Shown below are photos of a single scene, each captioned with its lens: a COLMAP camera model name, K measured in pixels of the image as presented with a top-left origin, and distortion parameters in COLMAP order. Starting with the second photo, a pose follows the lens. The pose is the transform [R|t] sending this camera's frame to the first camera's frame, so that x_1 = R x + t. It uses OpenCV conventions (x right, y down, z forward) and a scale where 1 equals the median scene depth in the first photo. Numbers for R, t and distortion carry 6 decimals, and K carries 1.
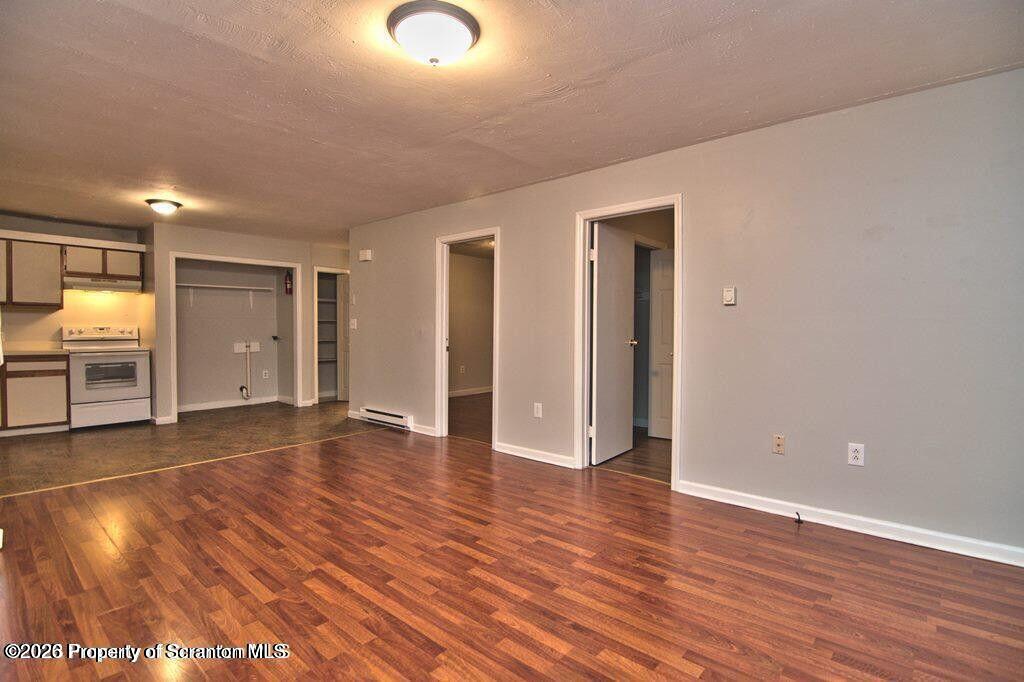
lens RADIAL K [[490.6, 0, 512.0], [0, 490.6, 341.3], [0, 0, 1]] dist [-0.009808, -0.007776]
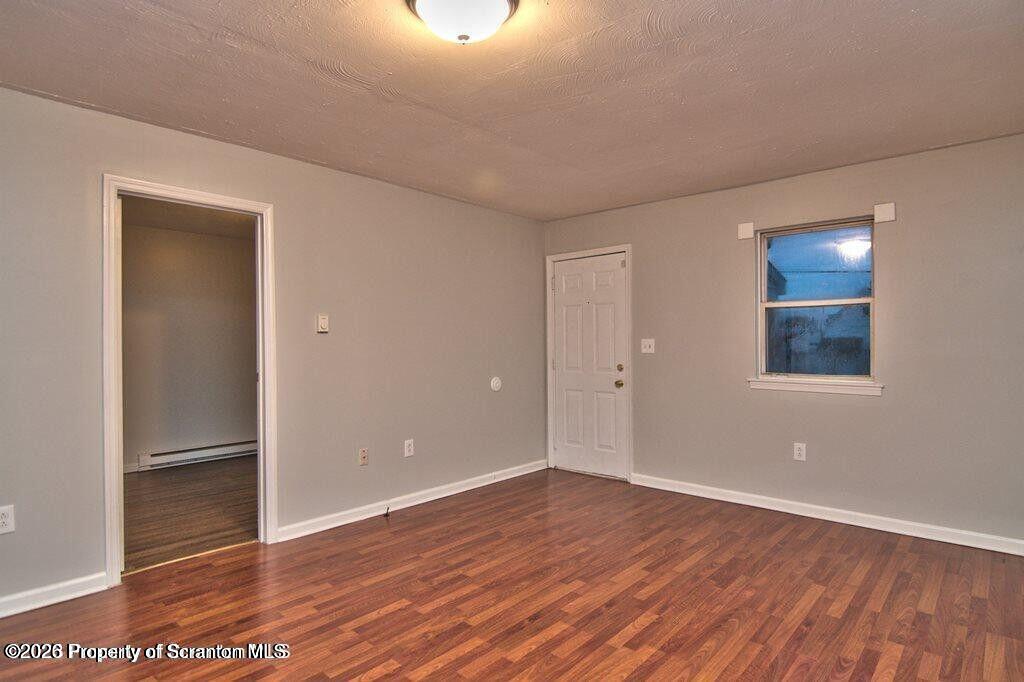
lens RADIAL K [[552.3, 0, 513.0], [0, 552.3, 342.8], [0, 0, 1]] dist [-0.004975, -0.008377]
pose [[0.012569, -0.001287, 0.999920, -0.518482], [0.029182, 0.999574, 0.000920, -0.031730], [-0.999495, 0.029168, 0.012601, 0.445613]]
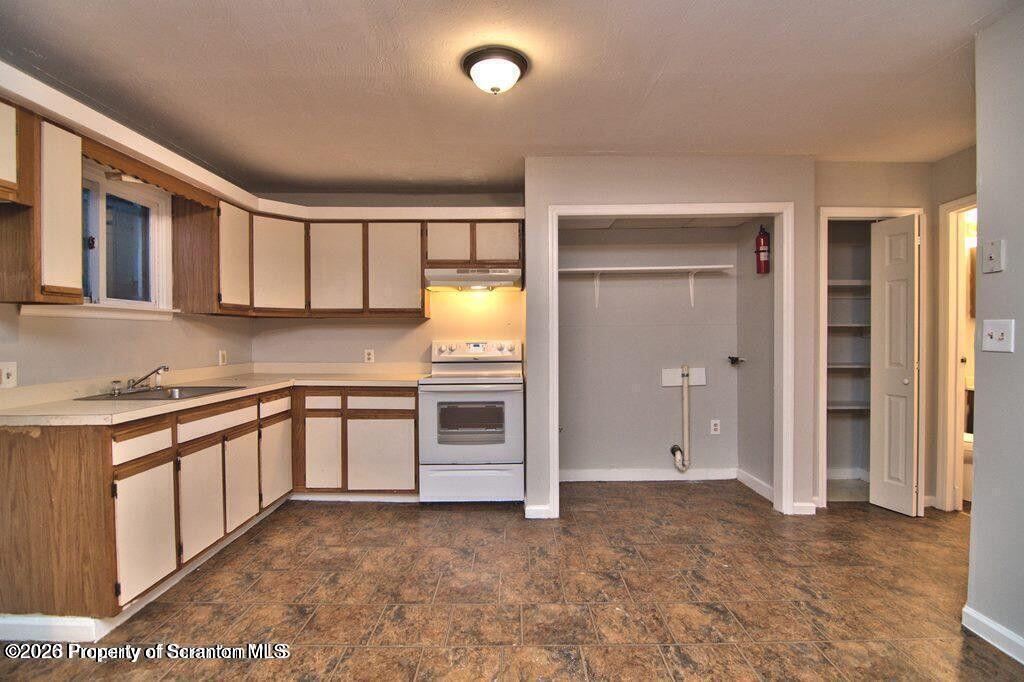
lens RADIAL K [[490.6, 0, 513.3], [0, 490.6, 341.5], [0, 0, 1]] dist [-0.009808, -0.007776]
pose [[0.656920, 0.003840, -0.753950, -0.429065], [-0.011248, 0.999926, -0.004707, -0.039242], [0.753876, 0.011573, 0.656915, 0.837399]]
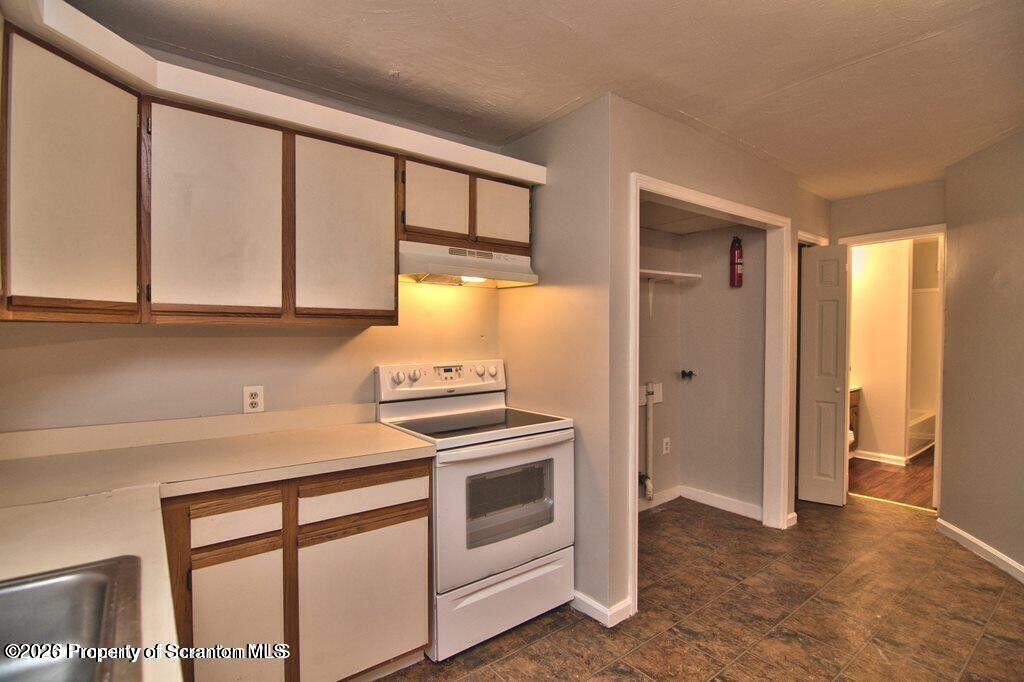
lens RADIAL K [[490.6, 0, 512.2], [0, 490.6, 341.8], [0, 0, 1]] dist [-0.009808, -0.007776]
pose [[0.980440, 0.002668, -0.196803, -0.992170], [-0.002881, 0.999996, -0.000794, -0.069678], [0.196800, 0.001346, 0.980443, 0.829935]]
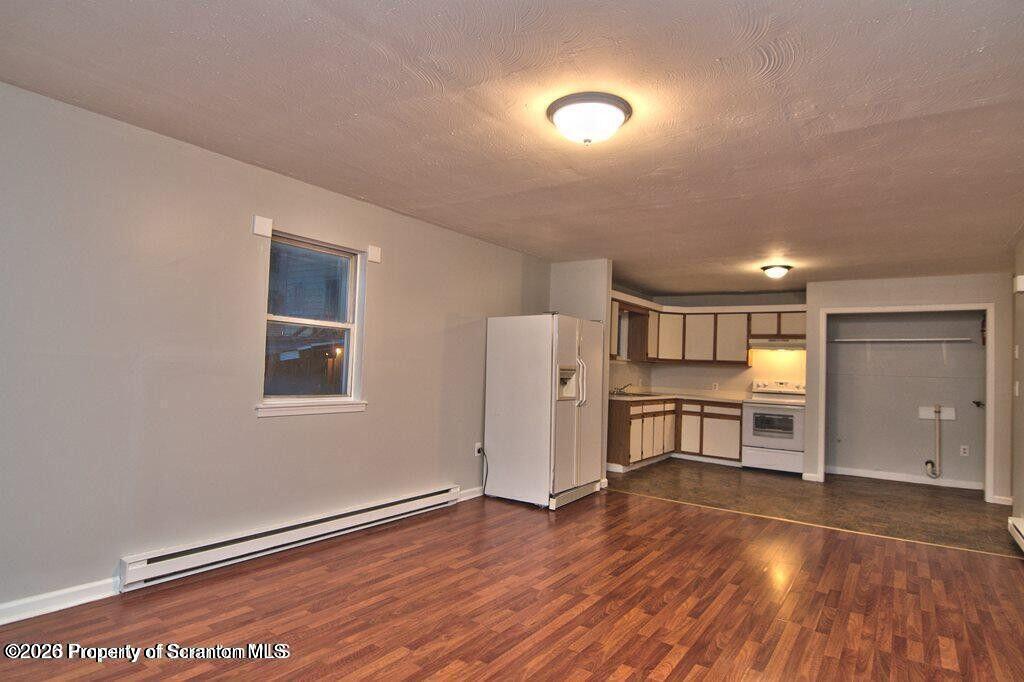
lens RADIAL K [[552.3, 0, 513.2], [0, 552.3, 342.8], [0, 0, 1]] dist [-0.004975, -0.008377]
pose [[0.103694, -0.040176, -0.993797, 0.493966], [-0.062050, 0.996976, -0.046779, -0.029719], [0.992672, 0.066516, 0.100887, 0.359113]]
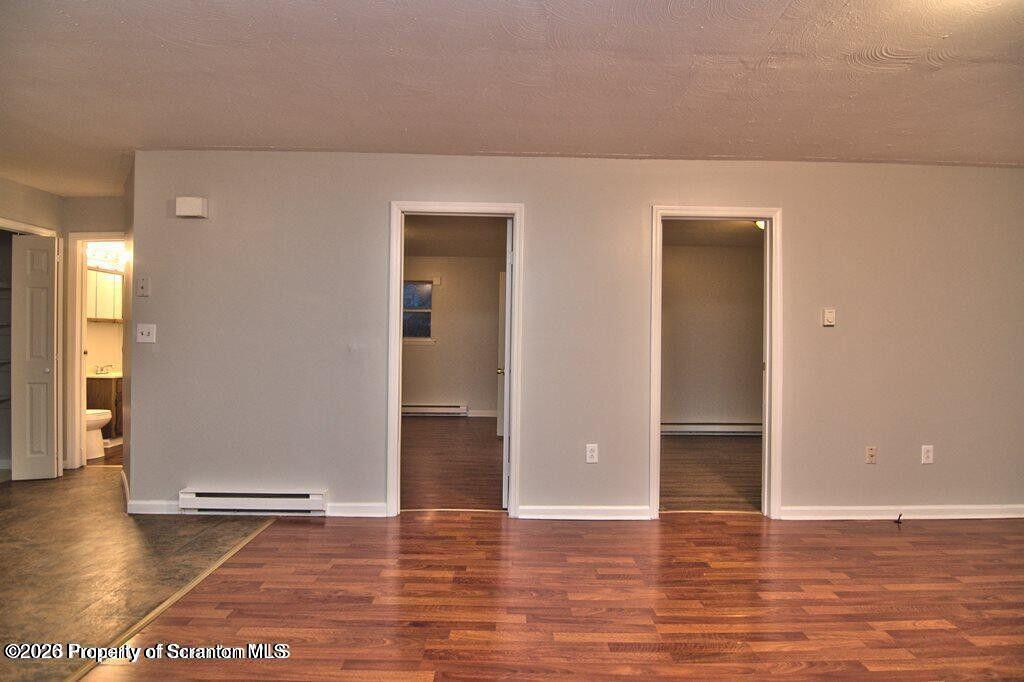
lens RADIAL K [[490.6, 0, 513.5], [0, 490.6, 341.0], [0, 0, 1]] dist [-0.009808, -0.007776]
pose [[0.744031, 0.002672, 0.668140, -0.549308], [0.007600, 0.999893, -0.012461, -0.025798], [-0.668102, 0.014350, 0.743931, 0.511100]]
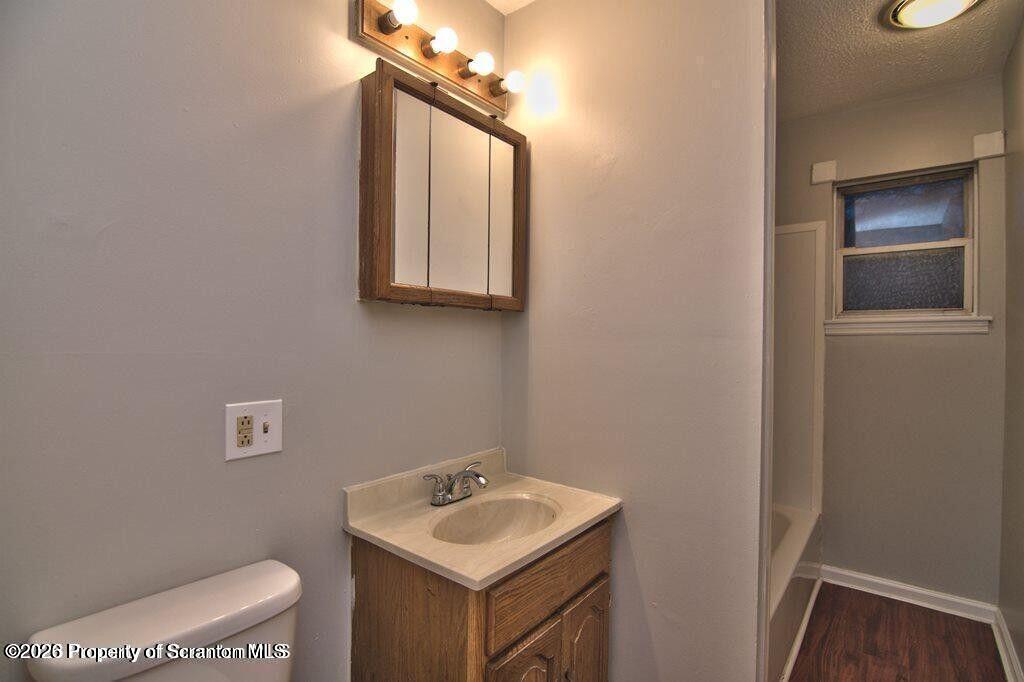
lens RADIAL K [[490.6, 0, 512.6], [0, 490.6, 341.7], [0, 0, 1]] dist [-0.009808, -0.007776]
pose [[0.999263, 0.004042, 0.038164, -0.472802], [-0.003358, 0.999833, -0.017959, -0.069262], [-0.038230, 0.017818, 0.999110, 1.831386]]
